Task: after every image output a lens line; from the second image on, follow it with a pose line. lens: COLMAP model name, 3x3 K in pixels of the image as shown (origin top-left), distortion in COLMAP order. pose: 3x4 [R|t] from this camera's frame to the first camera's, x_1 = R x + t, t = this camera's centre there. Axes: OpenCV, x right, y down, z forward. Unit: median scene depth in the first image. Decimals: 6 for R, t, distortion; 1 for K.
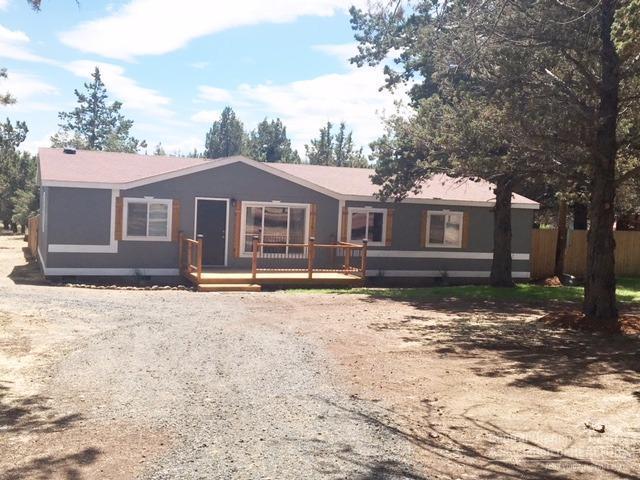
lens RADIAL K [[539.1, 0, 320.0], [0, 539.1, 240.0], [0, 0, 1]] dist [0.000439, -0.000338]
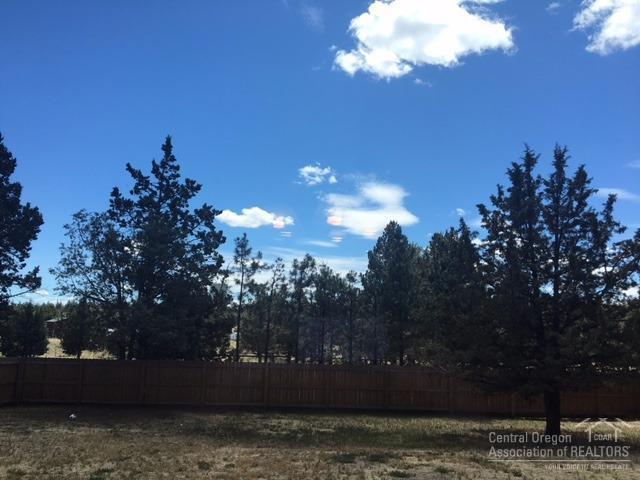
lens RADIAL K [[539.1, 0, 320.0], [0, 539.1, 240.0], [0, 0, 1]] dist [0.000439, -0.000338]
pose [[0.943656, -0.065245, -0.324433, -0.029398], [-0.013794, 0.971765, -0.235547, -0.122764], [0.330641, 0.226750, 0.916112, 2.147053]]
